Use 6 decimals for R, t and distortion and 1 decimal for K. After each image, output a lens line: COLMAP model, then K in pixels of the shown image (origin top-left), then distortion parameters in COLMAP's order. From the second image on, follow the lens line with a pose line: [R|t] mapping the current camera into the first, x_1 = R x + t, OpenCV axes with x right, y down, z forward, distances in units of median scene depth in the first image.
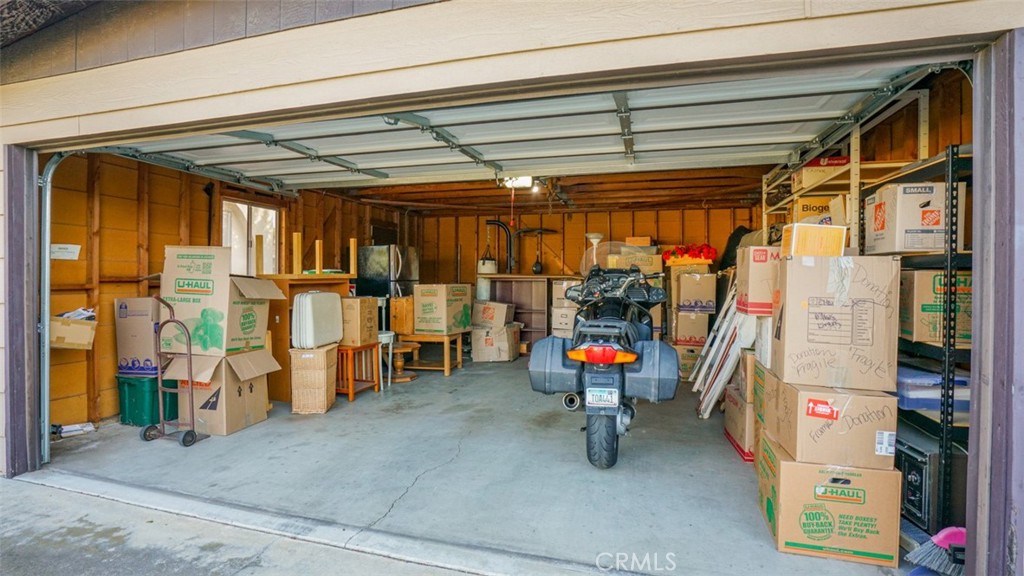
lens RADIAL K [[488.3, 0, 510.6], [0, 488.3, 284.4], [0, 0, 1]] dist [-0.035856, 0.009676]
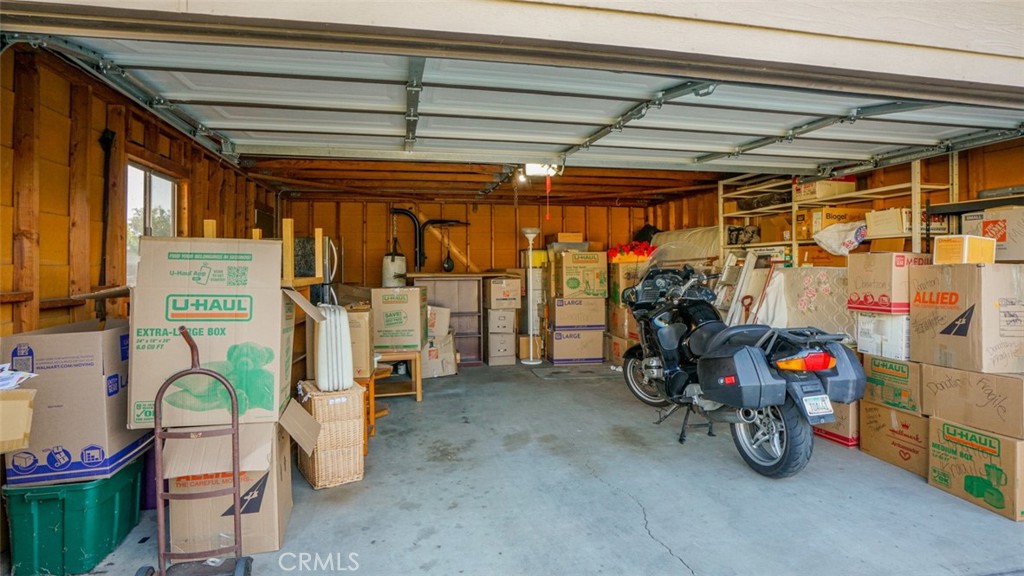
lens RADIAL K [[517.7, 0, 500.6], [0, 517.7, 268.1], [0, 0, 1]] dist [-0.022516, 0.003652]
pose [[0.883387, -0.007704, 0.468581, -0.616238], [0.014657, 0.999830, -0.011194, -0.030706], [-0.468415, 0.016756, 0.883350, 0.275971]]
